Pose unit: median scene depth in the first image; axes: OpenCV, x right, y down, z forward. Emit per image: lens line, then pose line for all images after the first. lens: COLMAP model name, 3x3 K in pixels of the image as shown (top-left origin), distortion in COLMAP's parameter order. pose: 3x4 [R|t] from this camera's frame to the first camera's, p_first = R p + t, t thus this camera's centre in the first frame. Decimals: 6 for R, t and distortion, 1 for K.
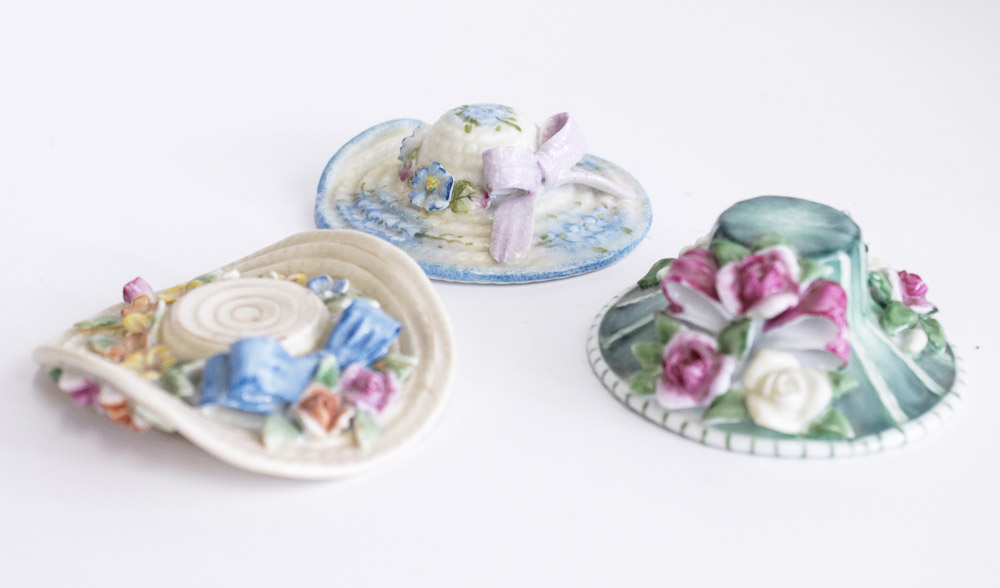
lens RADIAL K [[1038.2, 0, 499.3], [0, 1038.2, 293.8], [0, 0, 1]] dist [0.013798, 0.000000]
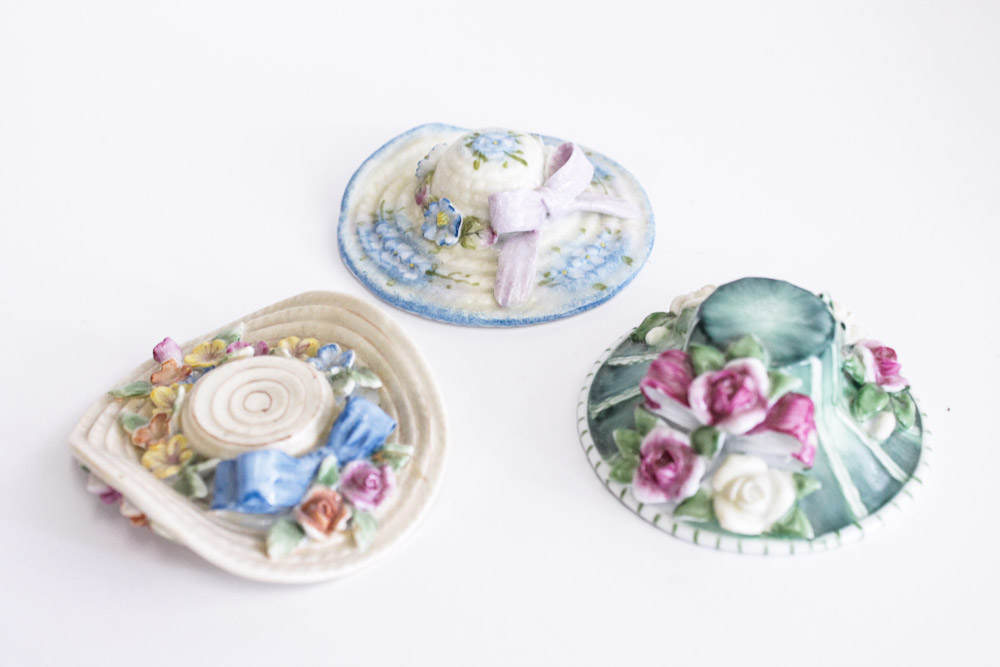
lens RADIAL K [[943.0, 0, 500.9], [0, 943.0, 333.8], [0, 0, 1]] dist [0.015580, 0.000000]
pose [[0.998805, 0.003295, -0.048758, 0.058501], [0.005026, 0.985505, 0.169570, -0.214560], [0.048611, -0.169613, 0.984311, 0.050809]]
